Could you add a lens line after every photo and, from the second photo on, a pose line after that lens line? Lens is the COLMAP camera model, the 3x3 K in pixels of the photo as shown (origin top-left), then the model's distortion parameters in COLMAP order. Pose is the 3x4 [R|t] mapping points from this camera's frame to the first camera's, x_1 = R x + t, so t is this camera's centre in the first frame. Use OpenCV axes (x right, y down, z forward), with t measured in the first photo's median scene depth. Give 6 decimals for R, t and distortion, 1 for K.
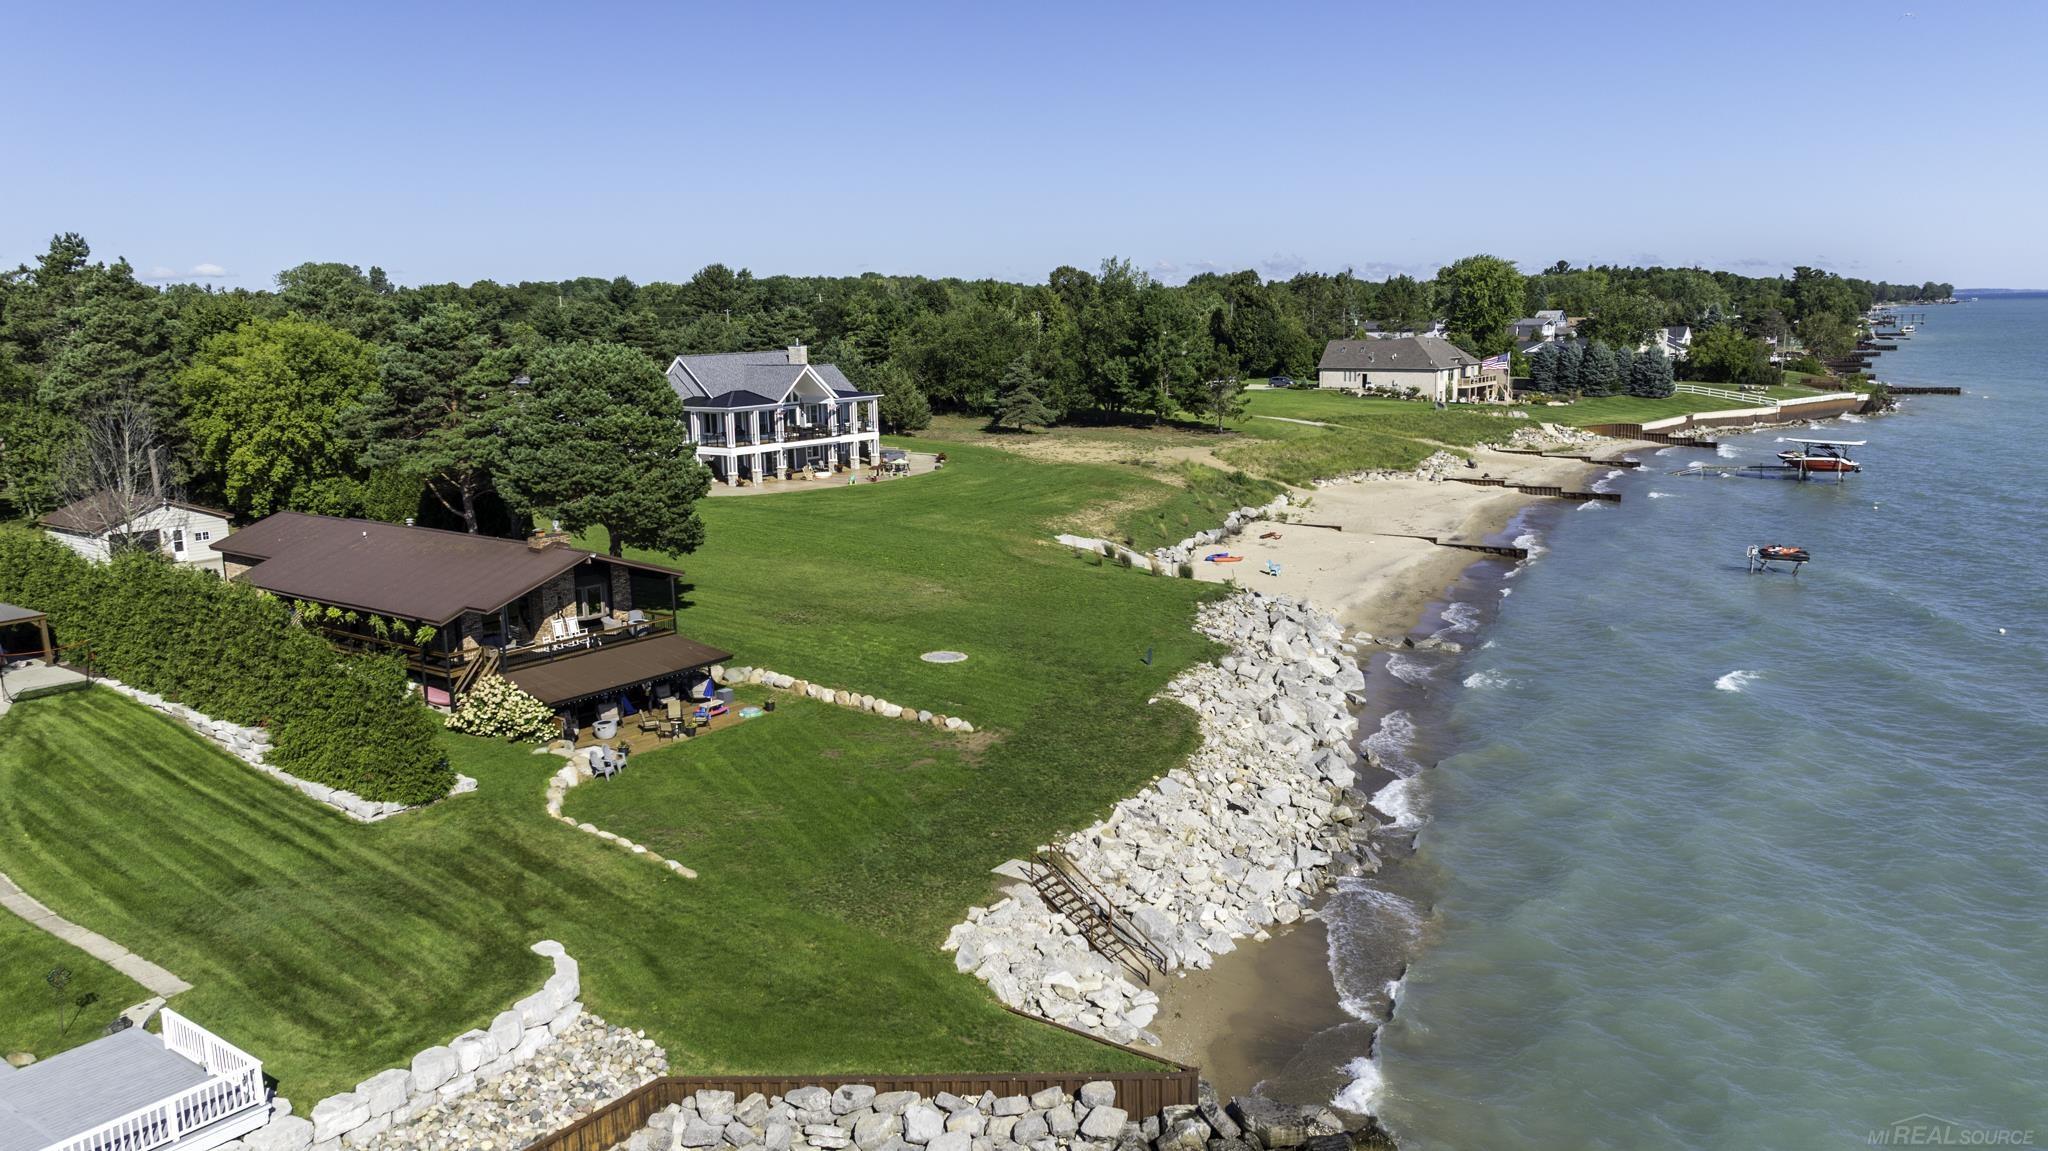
lens RADIAL K [[1474.5, 0, 1021.6], [0, 1474.5, 573.9], [0, 0, 1]] dist [-0.019063, 0.000096]
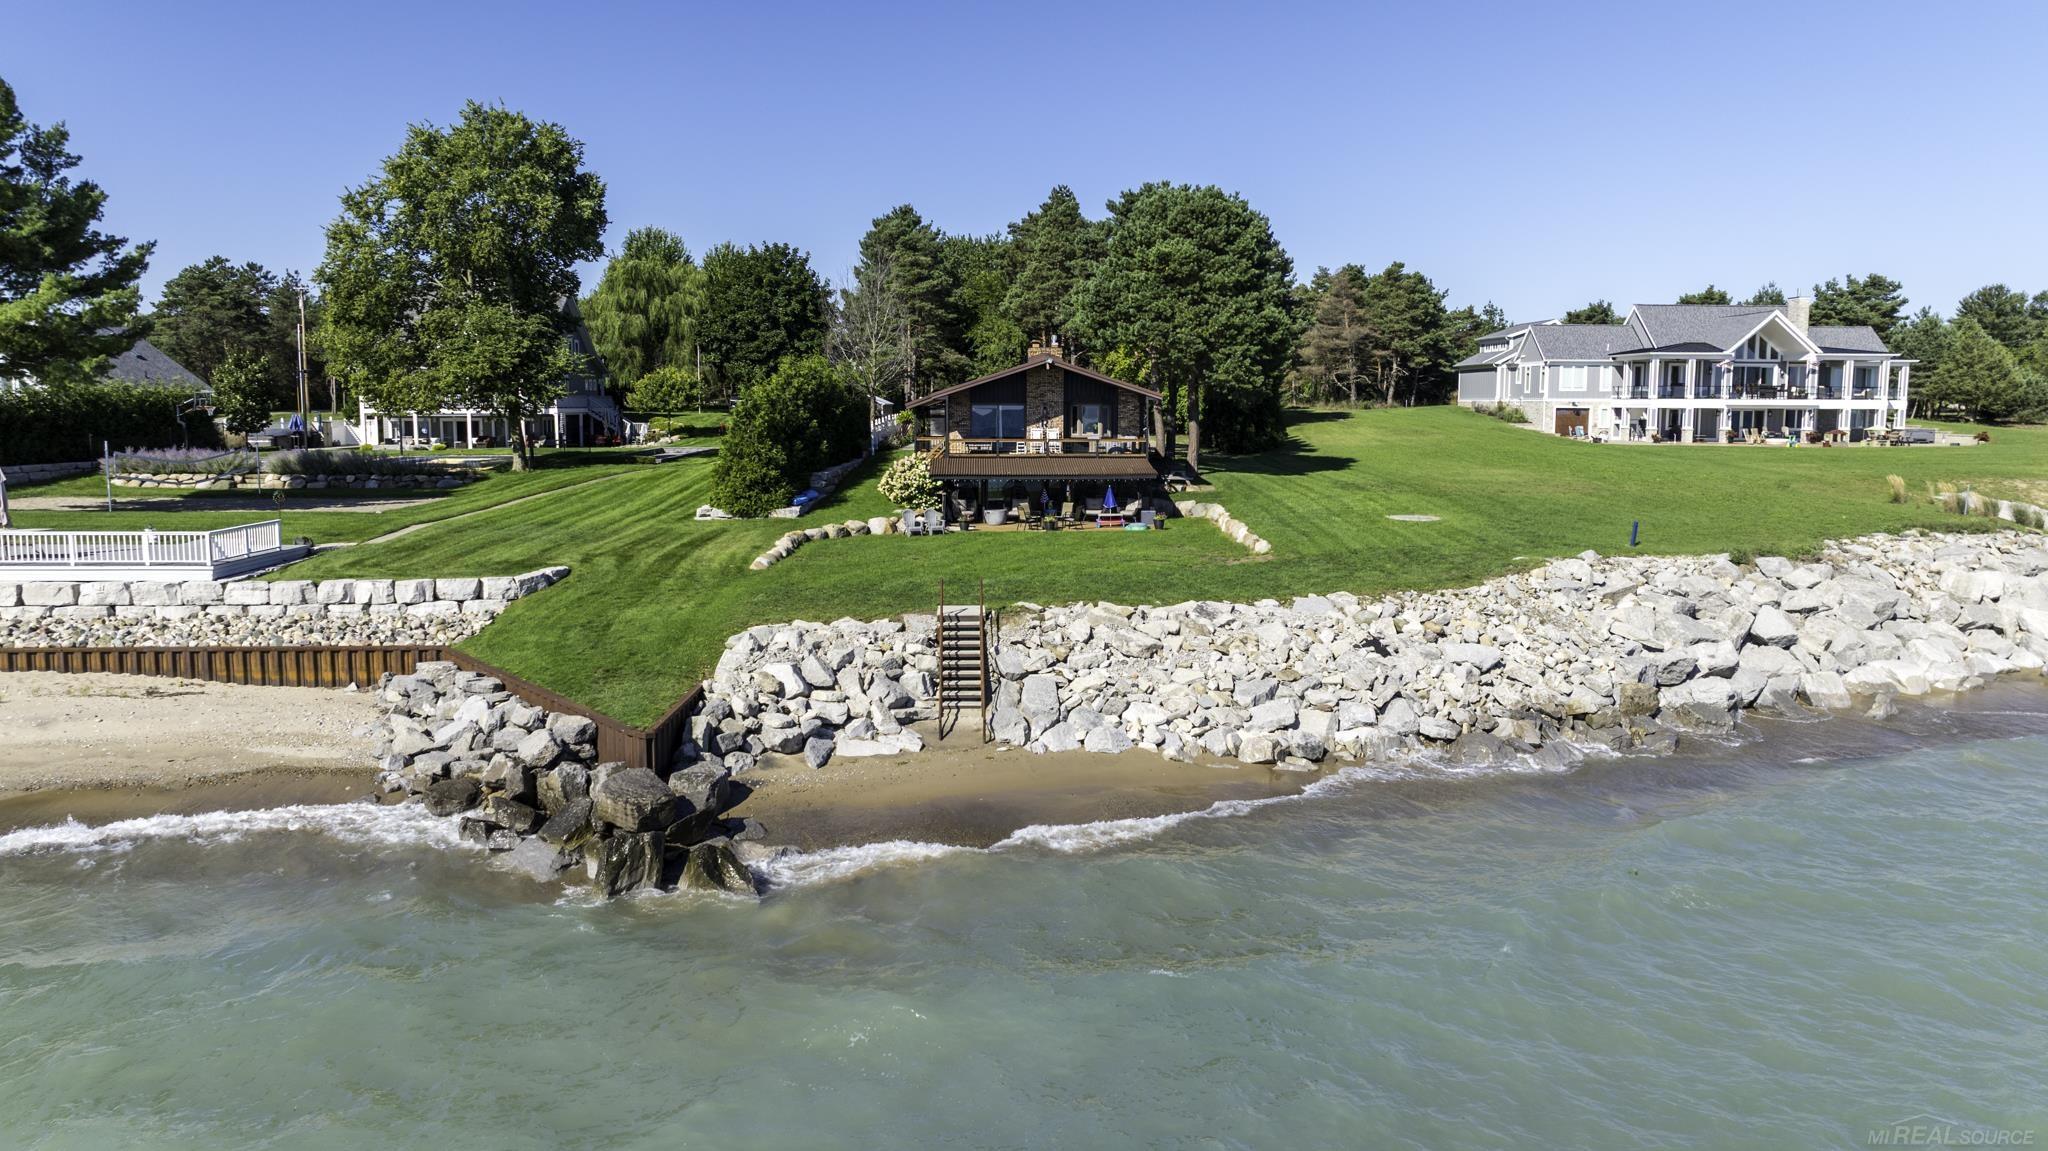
lens RADIAL K [[1440.0, 0, 1022.6], [0, 1440.0, 572.9], [0, 0, 1]] dist [-0.017323, -0.006889]
pose [[0.627651, 0.110657, -0.770590, 0.323153], [-0.151204, 0.988324, 0.018767, 0.078493], [0.763670, 0.104737, 0.637055, 0.244613]]
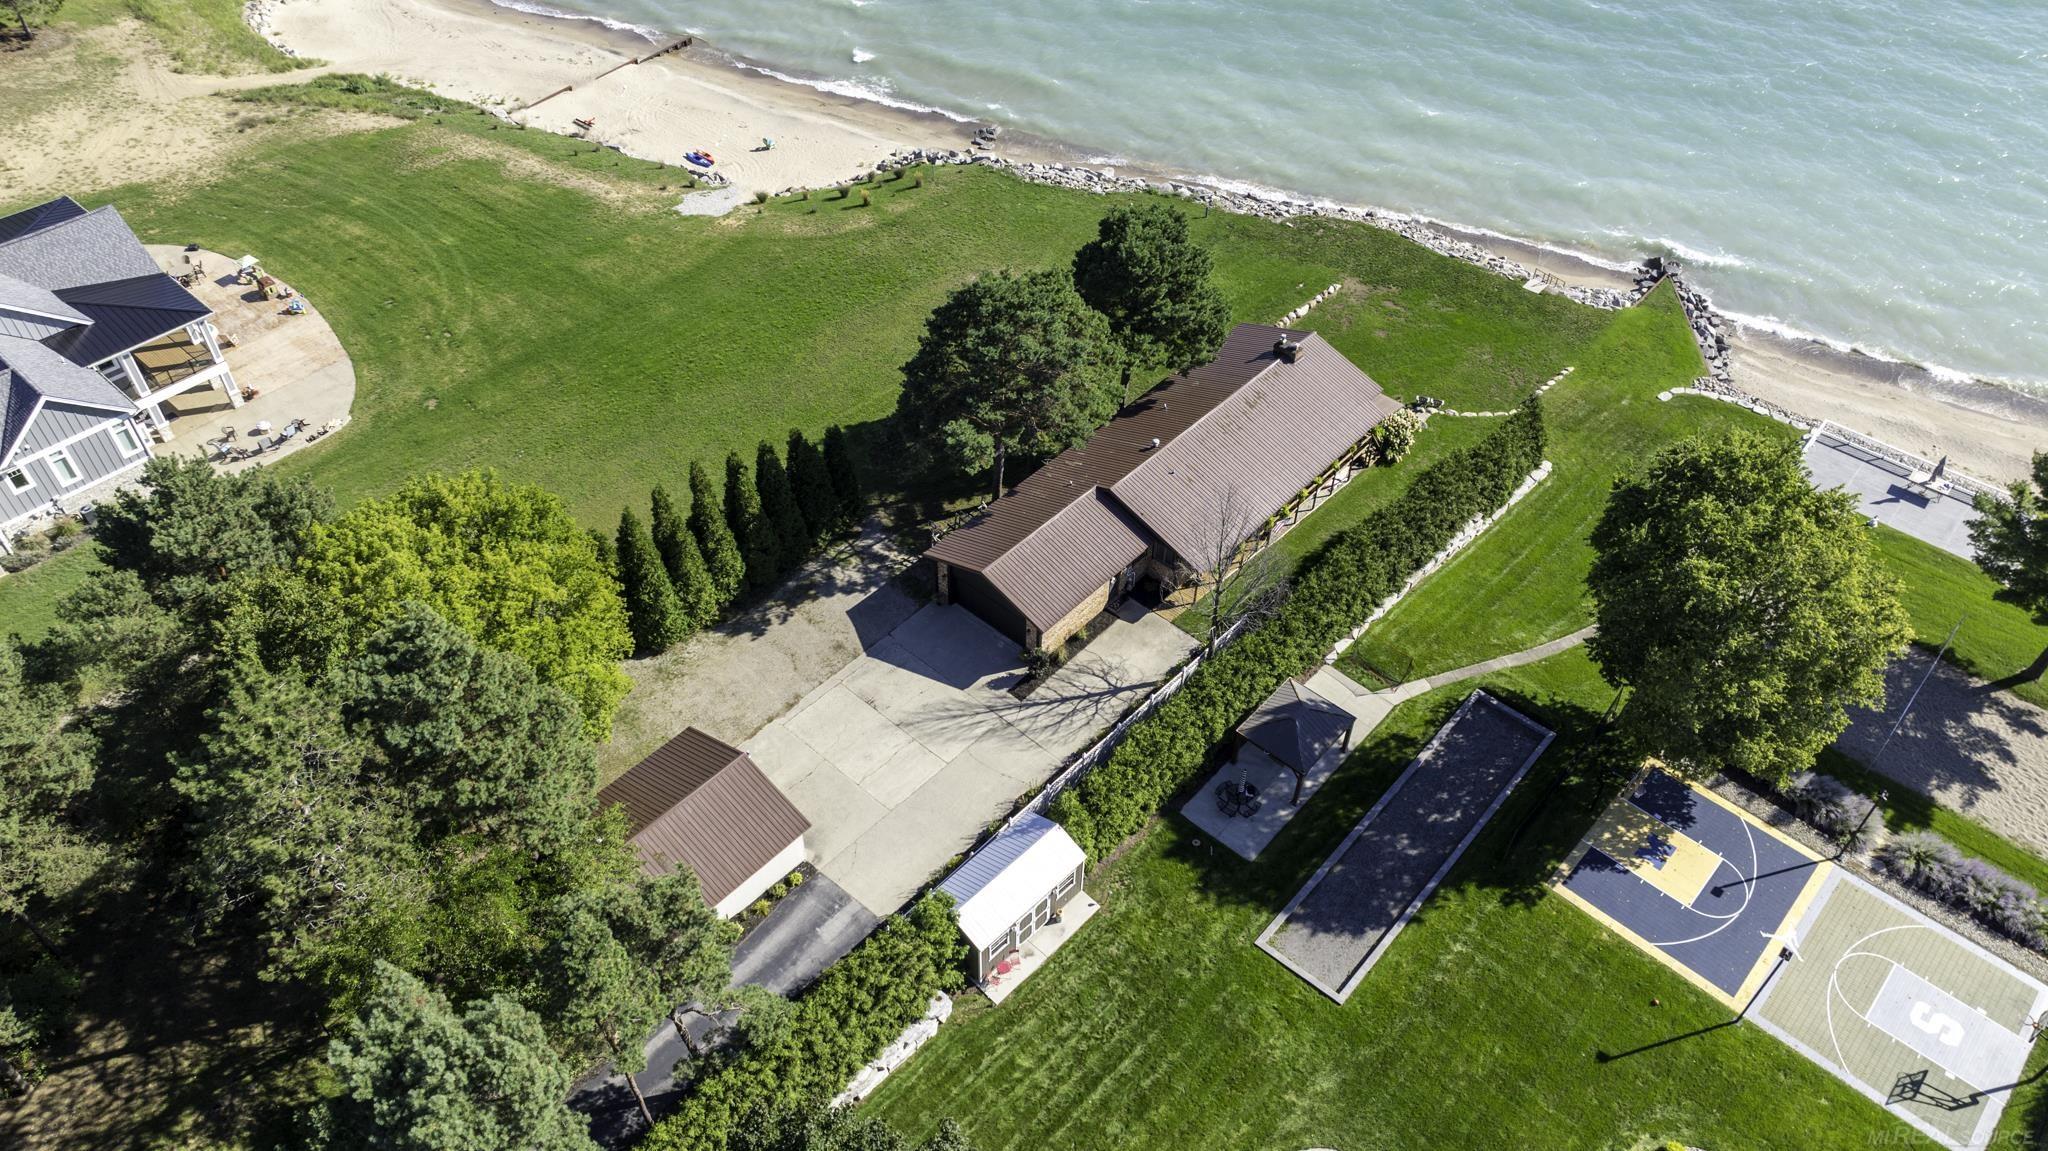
lens RADIAL K [[1440.0, 0, 1022.6], [0, 1440.0, 572.9], [0, 0, 1]] dist [-0.017323, -0.006889]
pose [[0.075904, -0.685086, 0.724497, -0.979431], [0.164536, 0.725238, 0.668549, -0.543330], [-0.983446, 0.068460, 0.167770, 0.708752]]
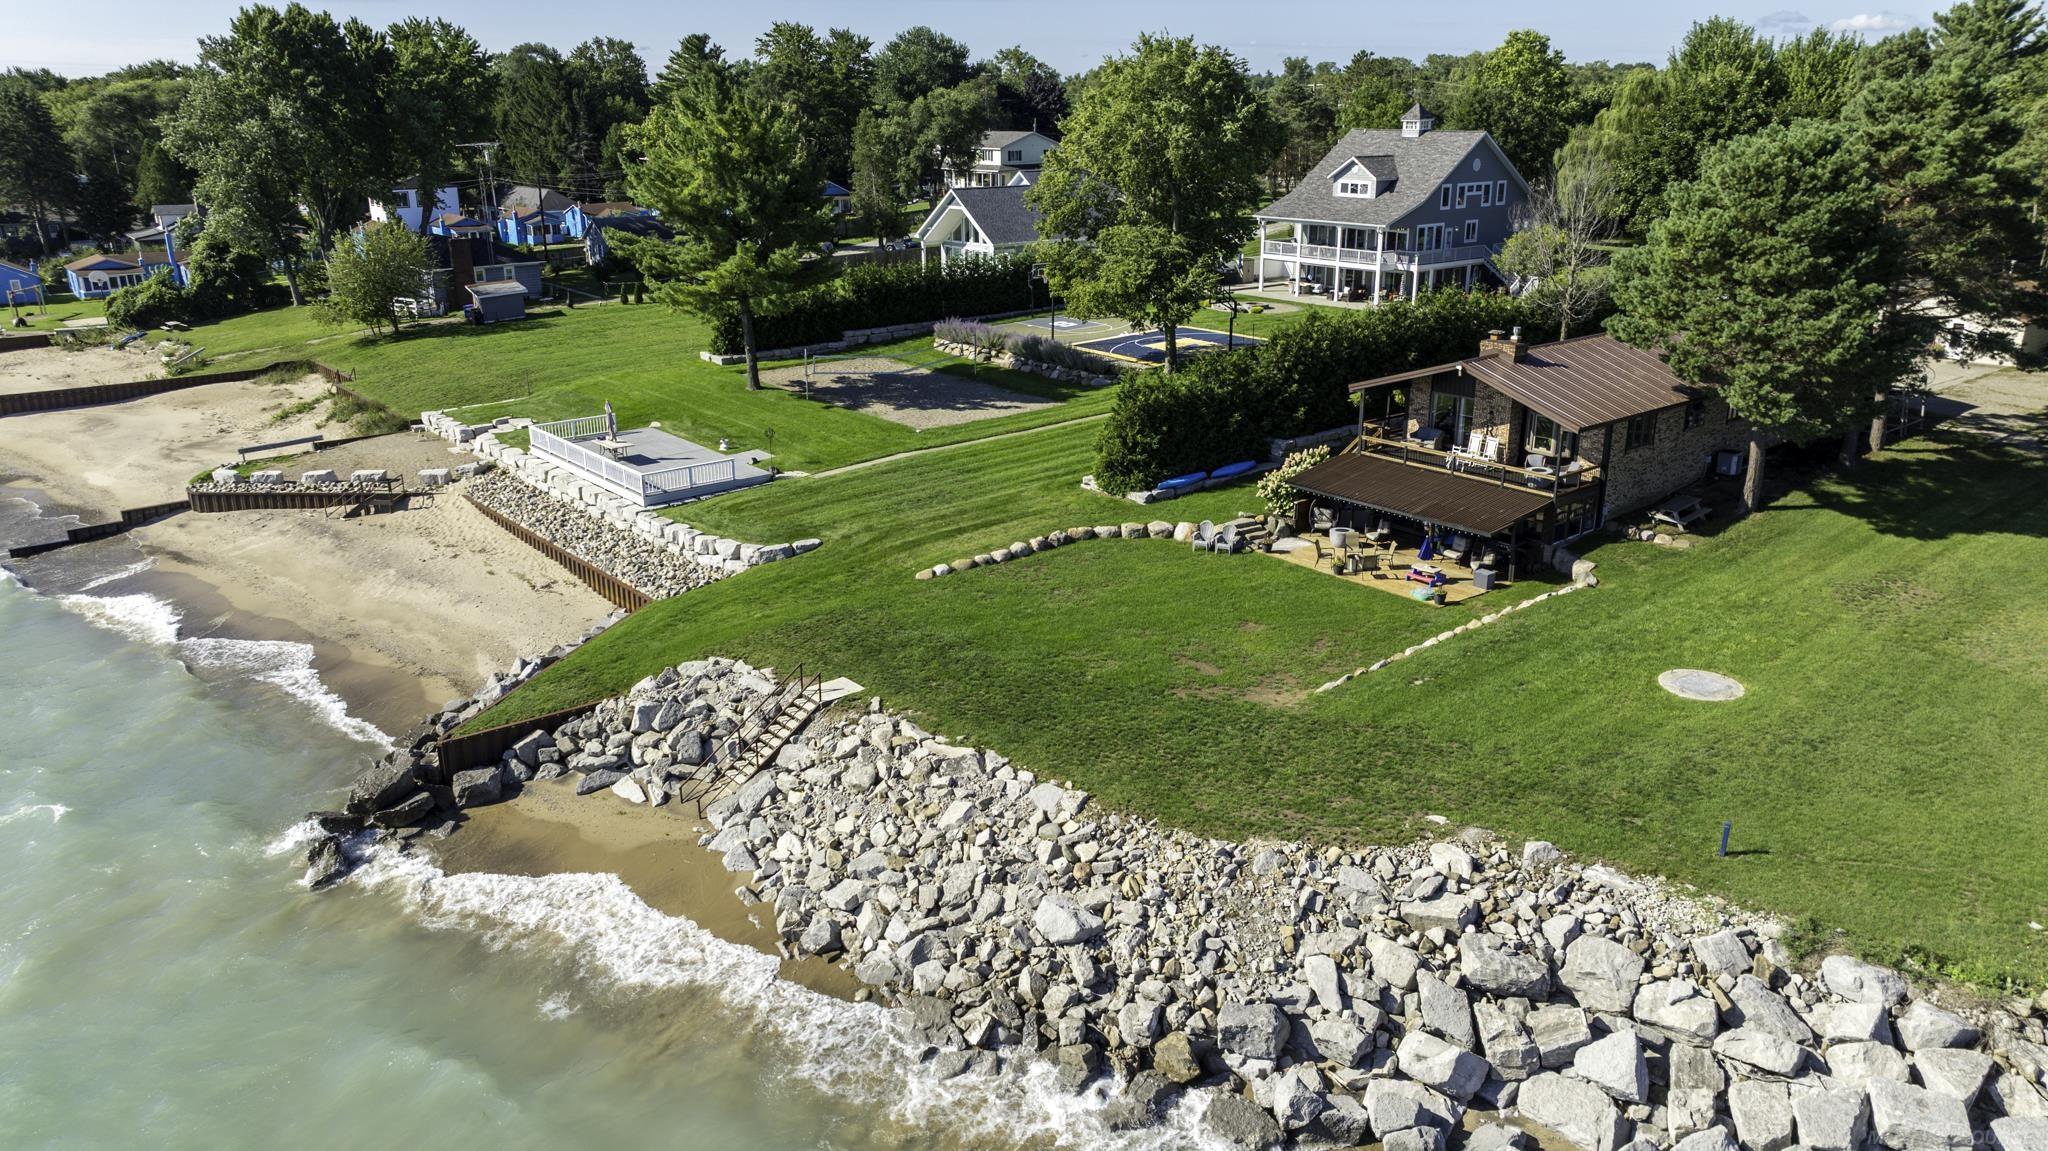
lens RADIAL K [[1440.0, 0, 1022.6], [0, 1440.0, 572.9], [0, 0, 1]] dist [-0.017323, -0.006889]
pose [[-0.241015, 0.324600, -0.914629, 0.396534], [-0.161621, 0.915827, 0.367614, -0.115401], [0.956969, 0.236424, -0.168265, 0.618739]]
